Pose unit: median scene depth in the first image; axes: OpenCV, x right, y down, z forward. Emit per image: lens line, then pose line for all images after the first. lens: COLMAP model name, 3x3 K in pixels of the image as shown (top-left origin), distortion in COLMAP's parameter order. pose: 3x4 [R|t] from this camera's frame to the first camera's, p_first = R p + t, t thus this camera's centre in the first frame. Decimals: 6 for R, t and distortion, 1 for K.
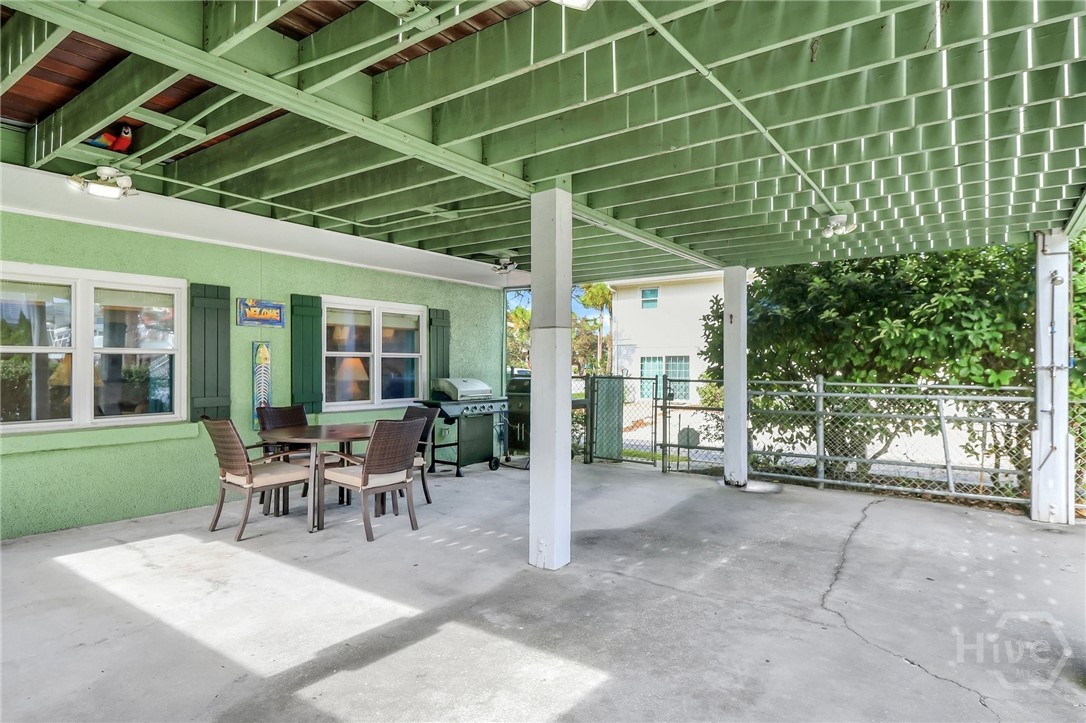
lens RADIAL K [[623.4, 0, 540.7], [0, 623.4, 362.1], [0, 0, 1]] dist [-0.005395, -0.003110]
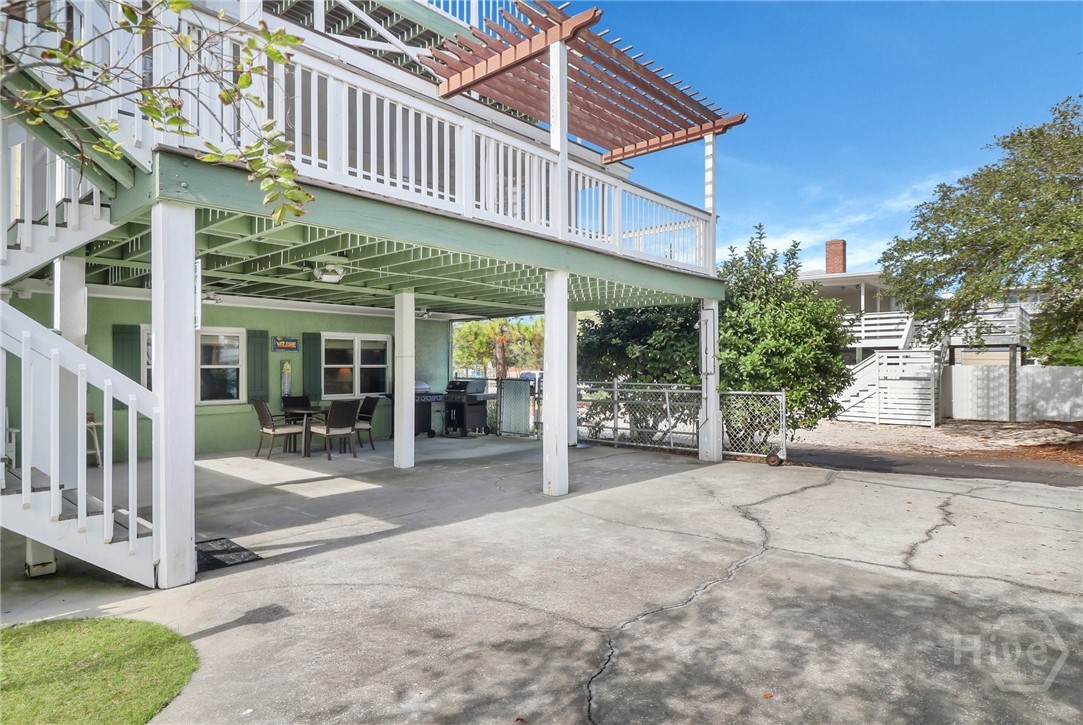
lens RADIAL K [[621.9, 0, 538.0], [0, 621.9, 364.3], [0, 0, 1]] dist [-0.000607, -0.002374]
pose [[0.995637, -0.004013, -0.093228, 0.644217], [0.004214, 0.999989, 0.001957, -0.031321], [0.093219, -0.002341, 0.995643, -1.042635]]
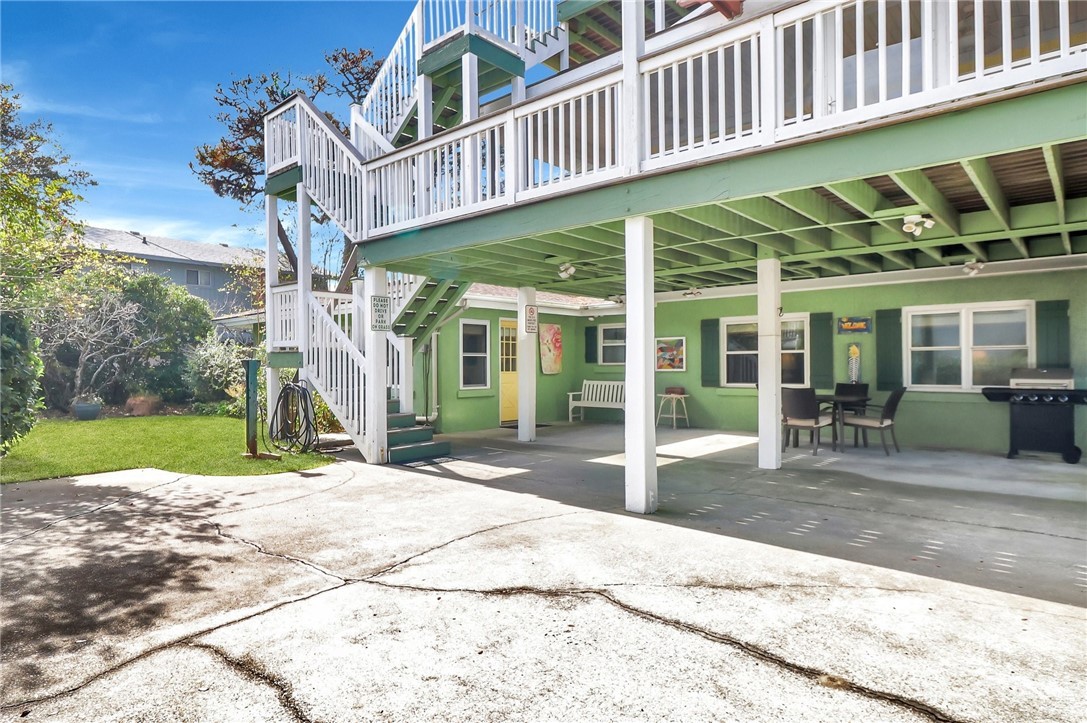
lens RADIAL K [[624.2, 0, 535.6], [0, 624.2, 361.4], [0, 0, 1]] dist [-0.000607, -0.002374]
pose [[-0.106008, -0.003606, -0.994359, 1.811411], [0.012347, 0.999912, -0.004942, 0.017510], [0.994289, -0.012801, -0.105954, 0.519300]]
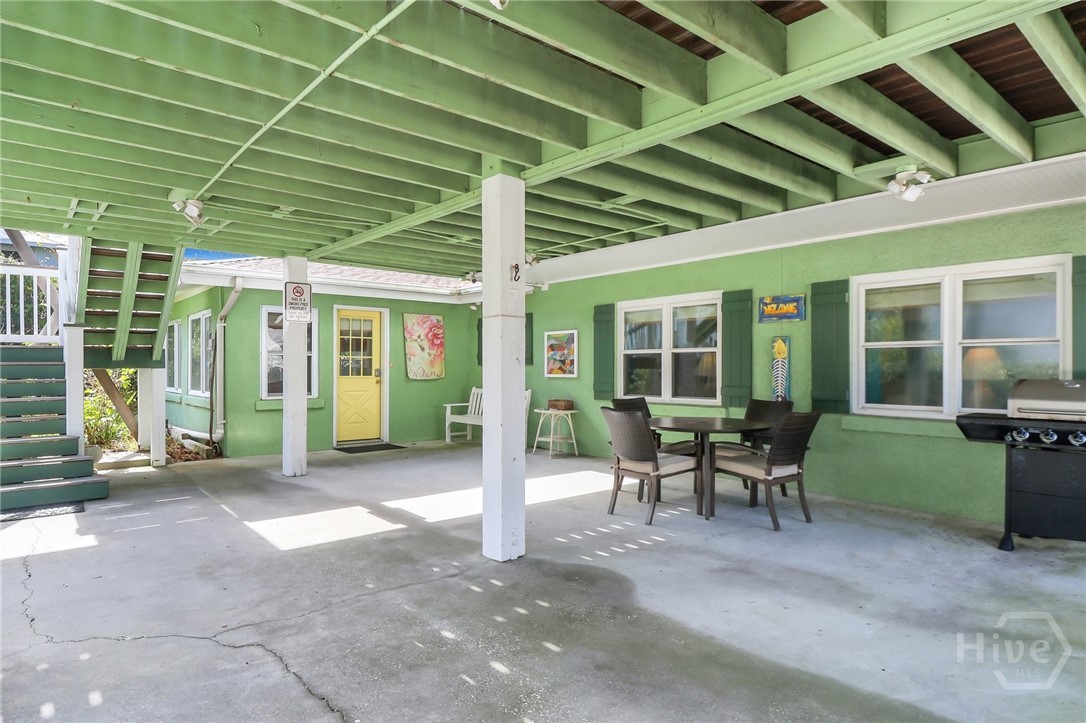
lens RADIAL K [[623.6, 0, 533.3], [0, 623.6, 366.7], [0, 0, 1]] dist [-0.000607, -0.002374]
pose [[-0.246356, -0.000265, -0.969179, 0.940311], [0.005865, 0.999981, -0.001765, 0.023465], [0.969162, -0.006119, -0.246350, 1.258178]]
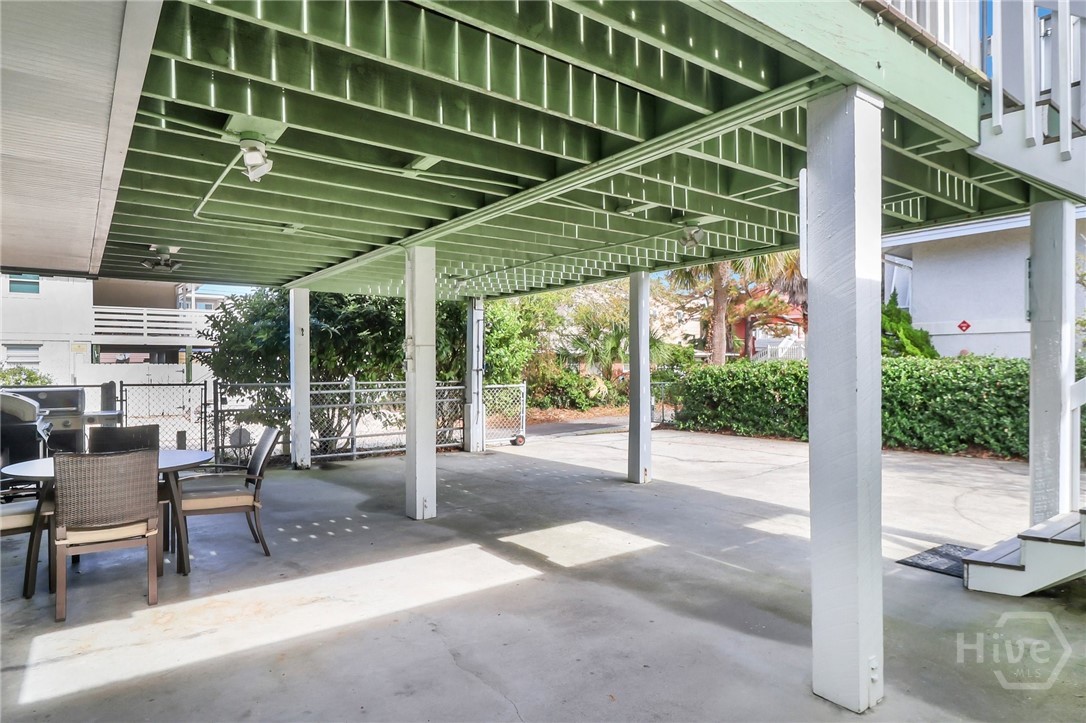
lens RADIAL K [[623.6, 0, 540.3], [0, 623.6, 363.5], [0, 0, 1]] dist [-0.000607, -0.002374]
pose [[0.292498, -0.002579, 0.956263, -1.200843], [-0.000248, 0.999996, 0.002773, -0.020249], [-0.956266, -0.001048, 0.292496, 0.332326]]
